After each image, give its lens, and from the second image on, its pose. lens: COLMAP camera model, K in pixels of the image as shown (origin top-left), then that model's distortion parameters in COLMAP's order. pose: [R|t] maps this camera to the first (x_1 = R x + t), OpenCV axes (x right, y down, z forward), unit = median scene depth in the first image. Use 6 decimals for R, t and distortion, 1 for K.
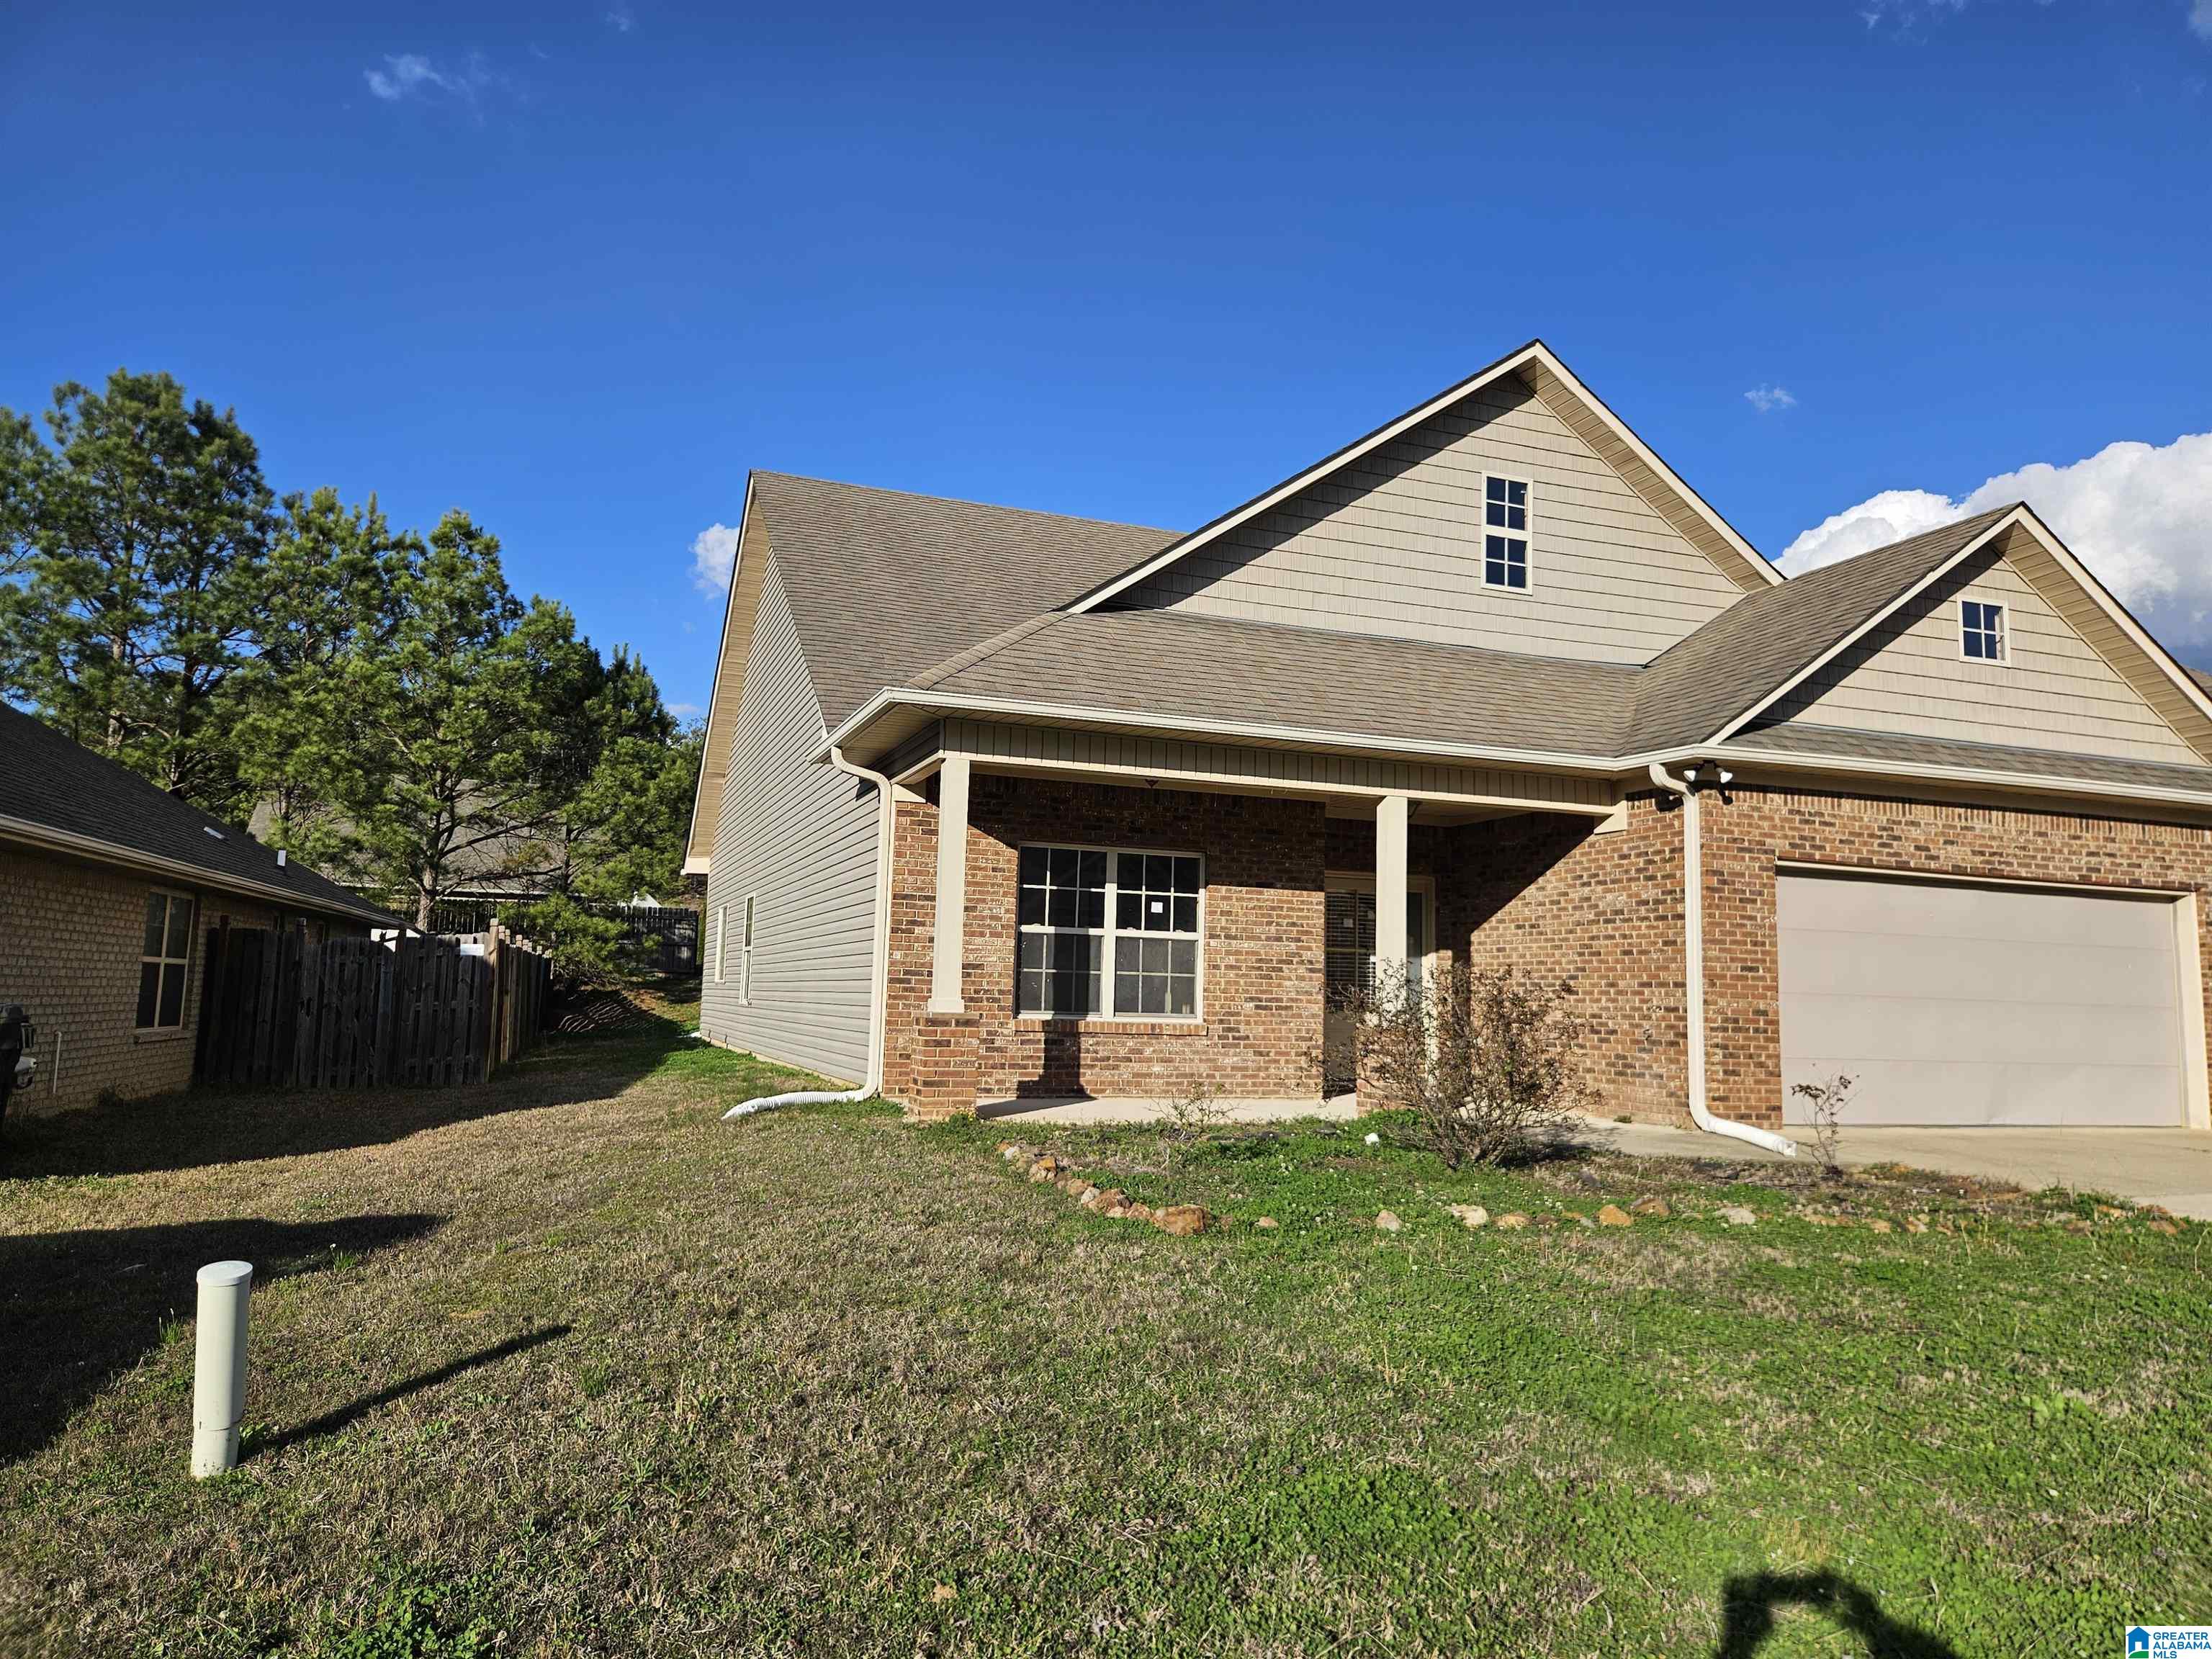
lens RADIAL K [[1502.5, 0, 1106.0], [0, 1502.5, 829.5], [0, 0, 1]] dist [0.073907, -0.064954]
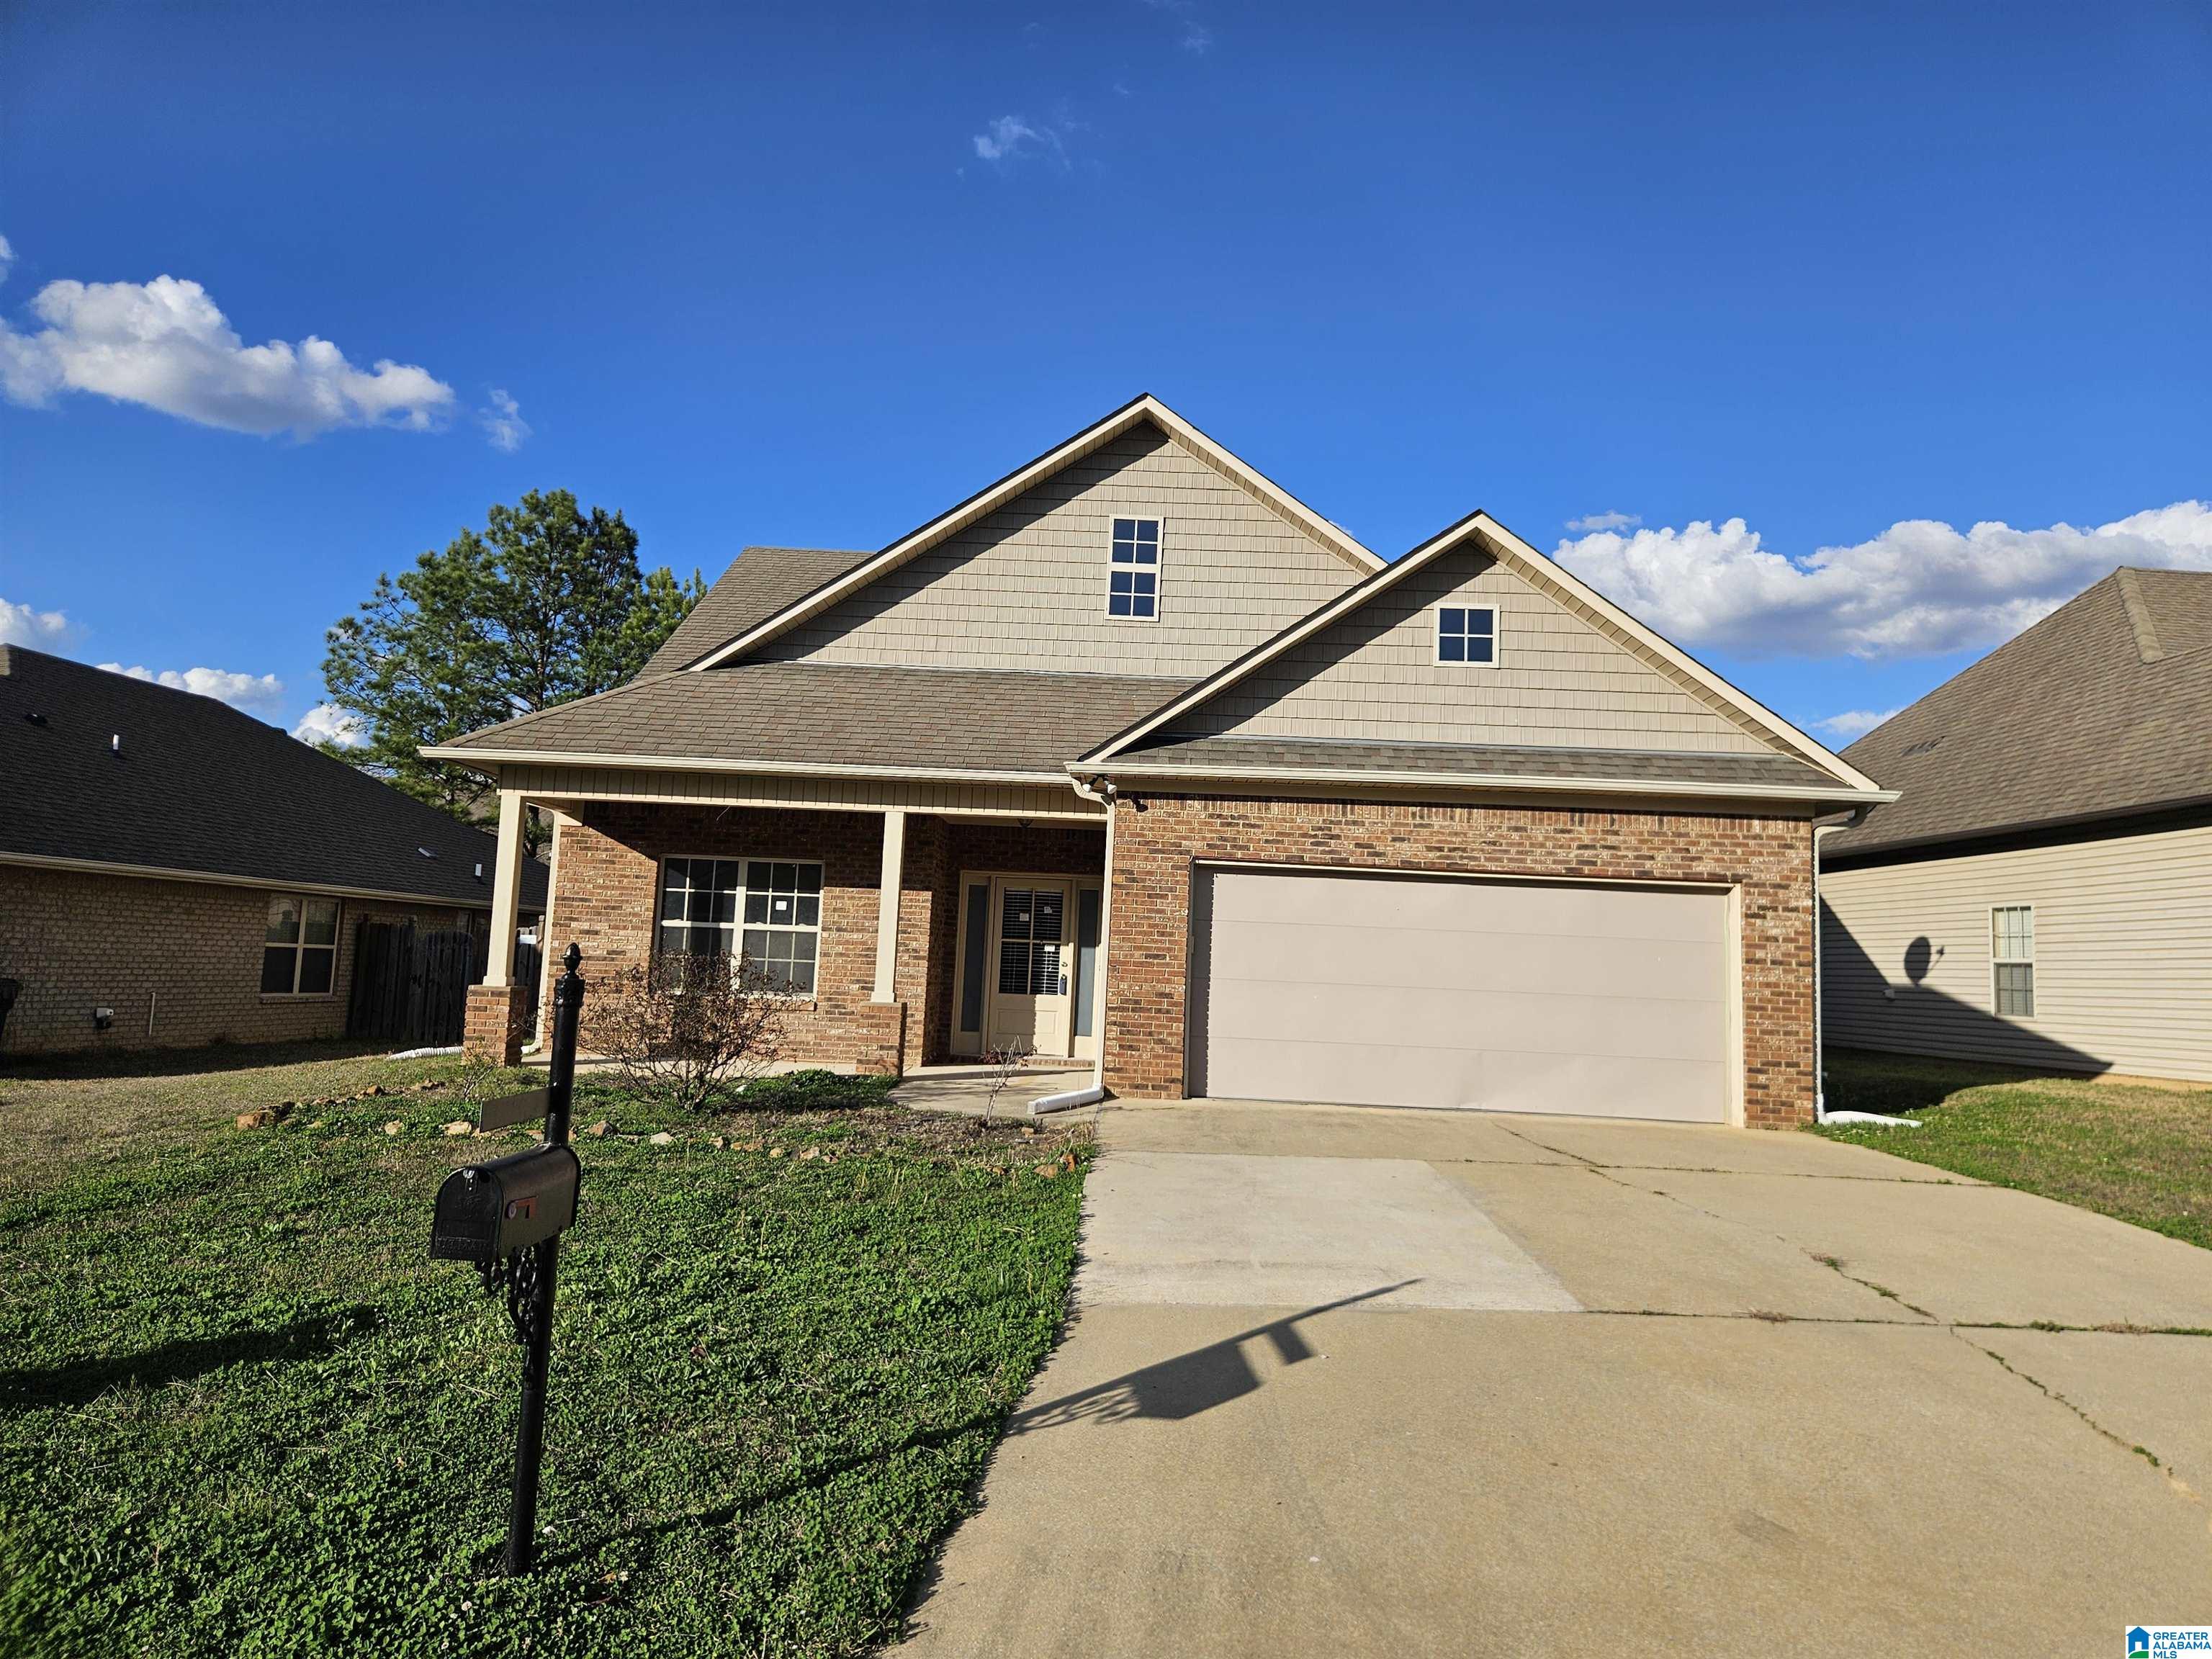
lens RADIAL K [[1502.5, 0, 1106.0], [0, 1502.5, 829.5], [0, 0, 1]] dist [0.073907, -0.064954]
pose [[0.931111, -0.023156, -0.364000, 0.721969], [0.024108, 0.999707, -0.001928, -0.001410], [0.363939, -0.006980, 0.931397, -0.049457]]
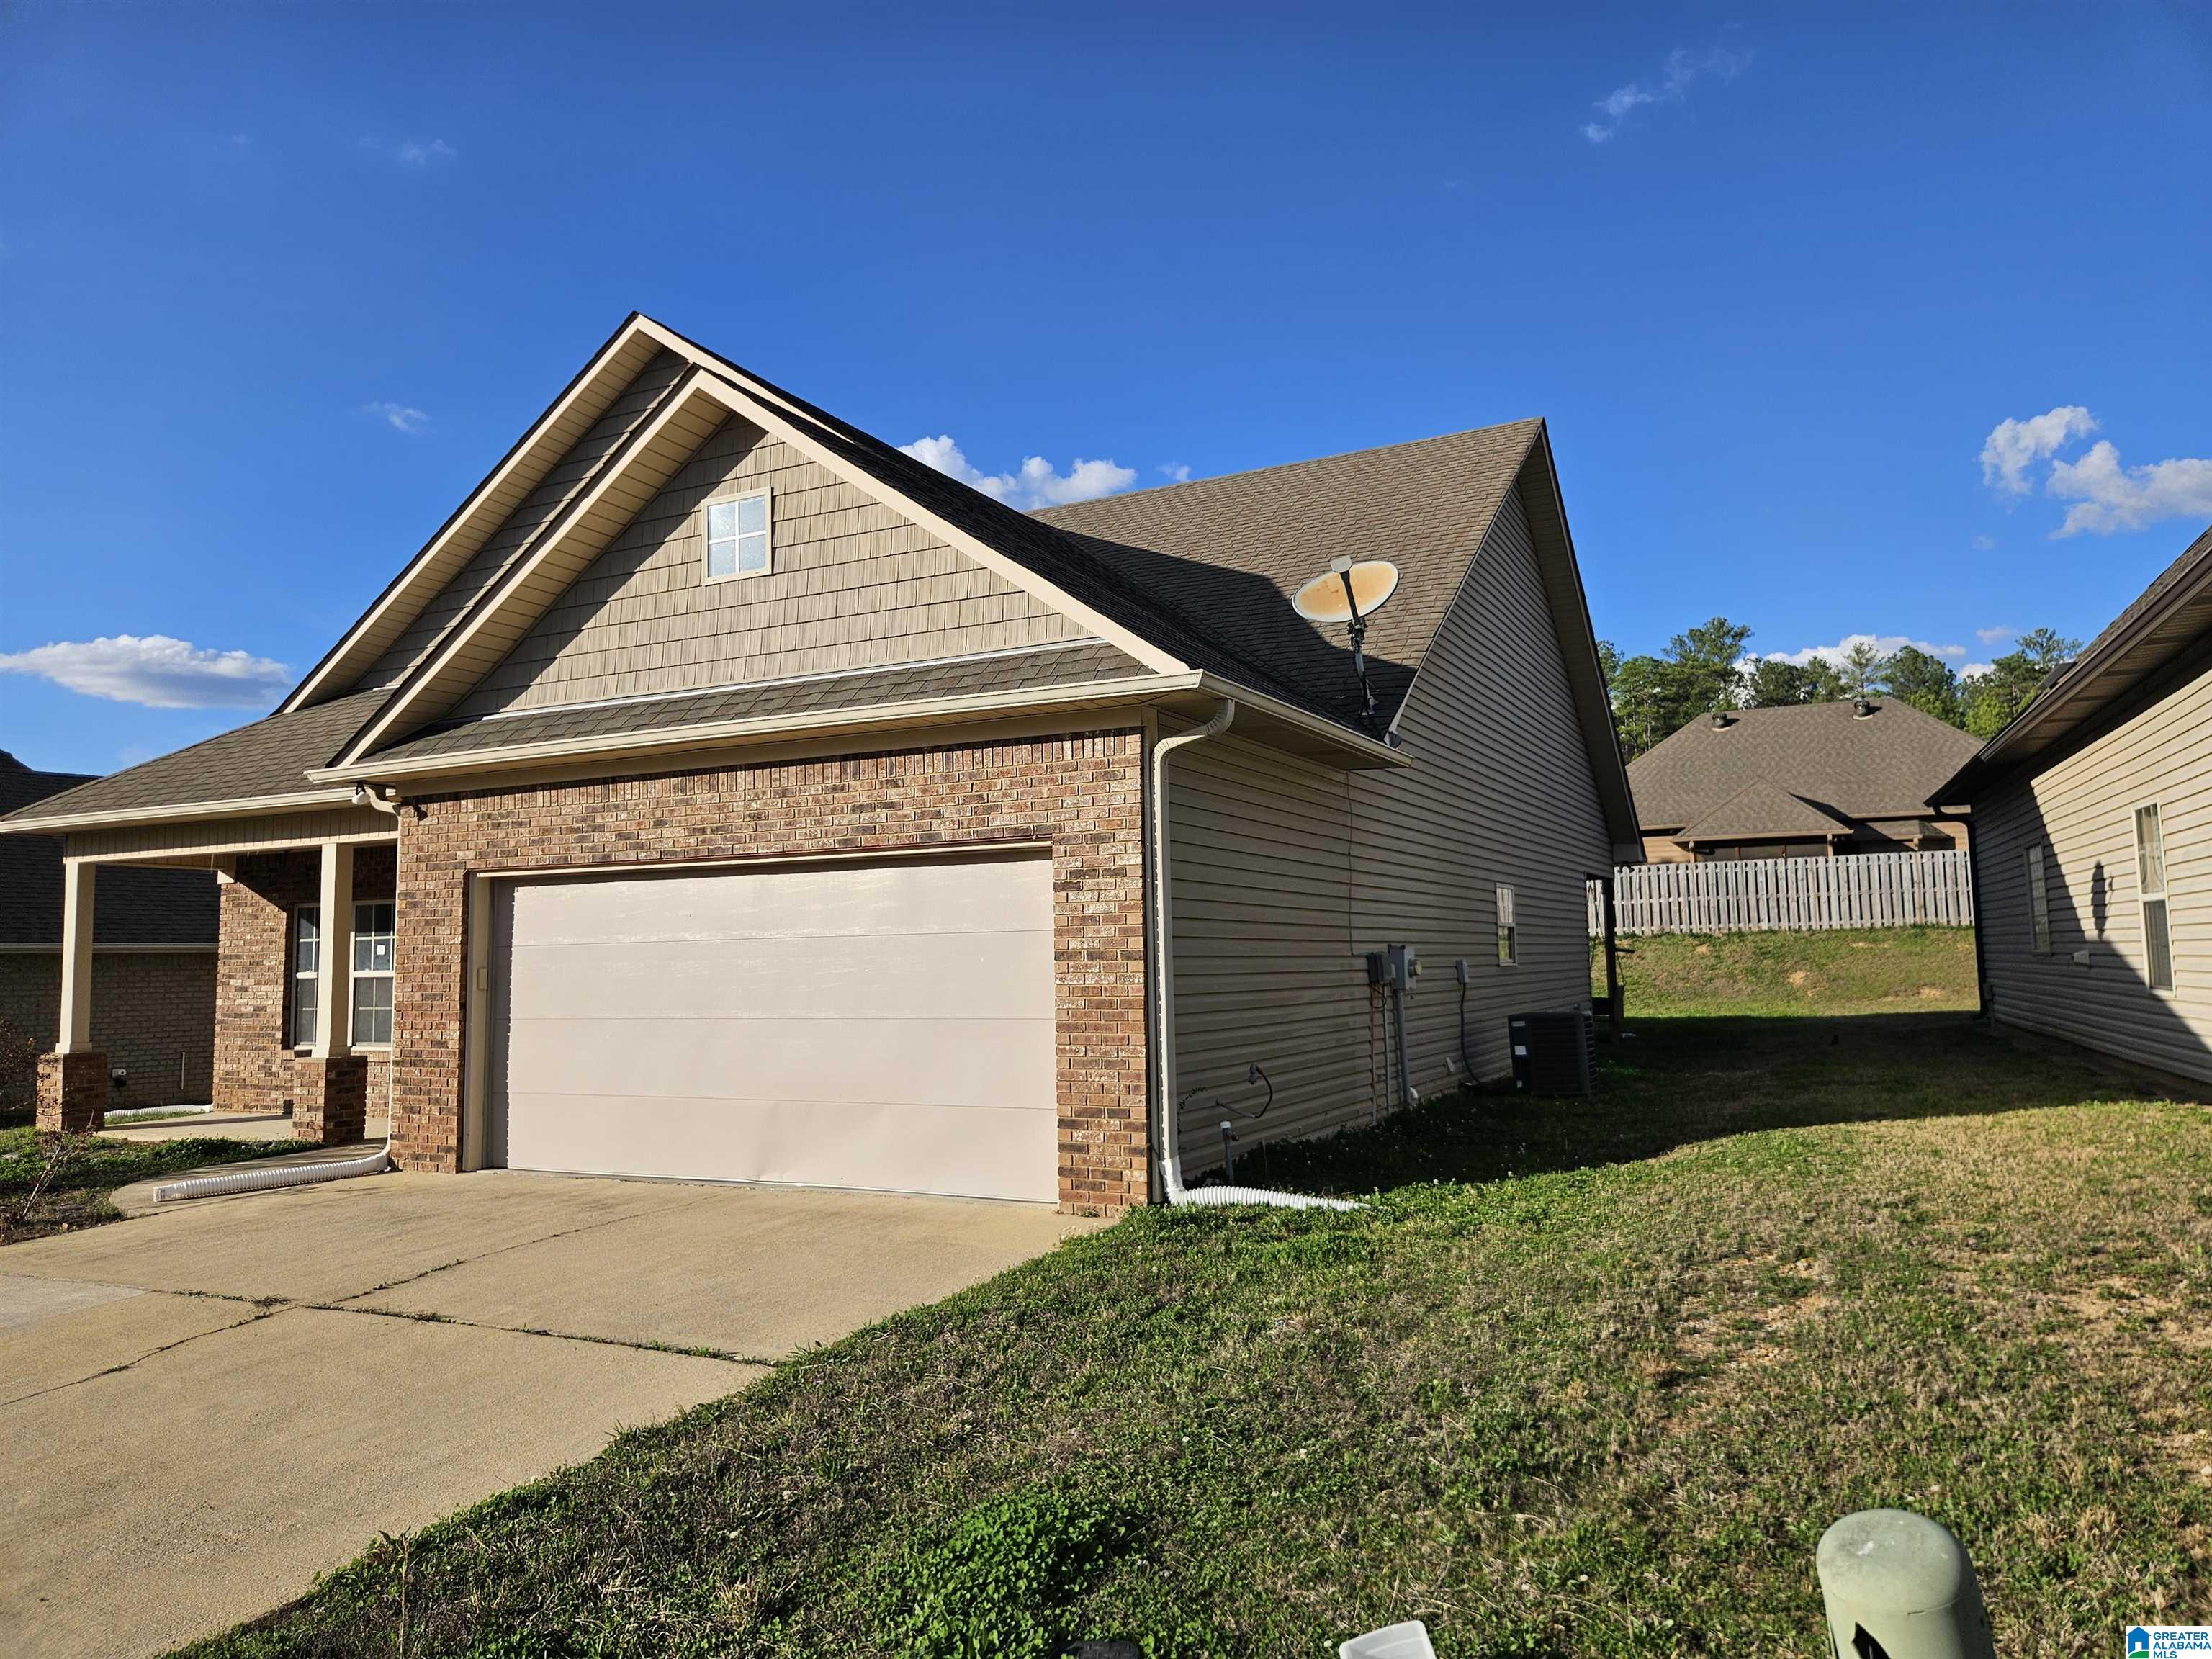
lens RADIAL K [[1502.5, 0, 1106.0], [0, 1502.5, 829.5], [0, 0, 1]] dist [0.073907, -0.064954]
pose [[0.670569, -0.103502, -0.734591, 1.249002], [0.118371, 0.992461, -0.031780, 0.062229], [0.732342, -0.065643, 0.677765, 0.615932]]
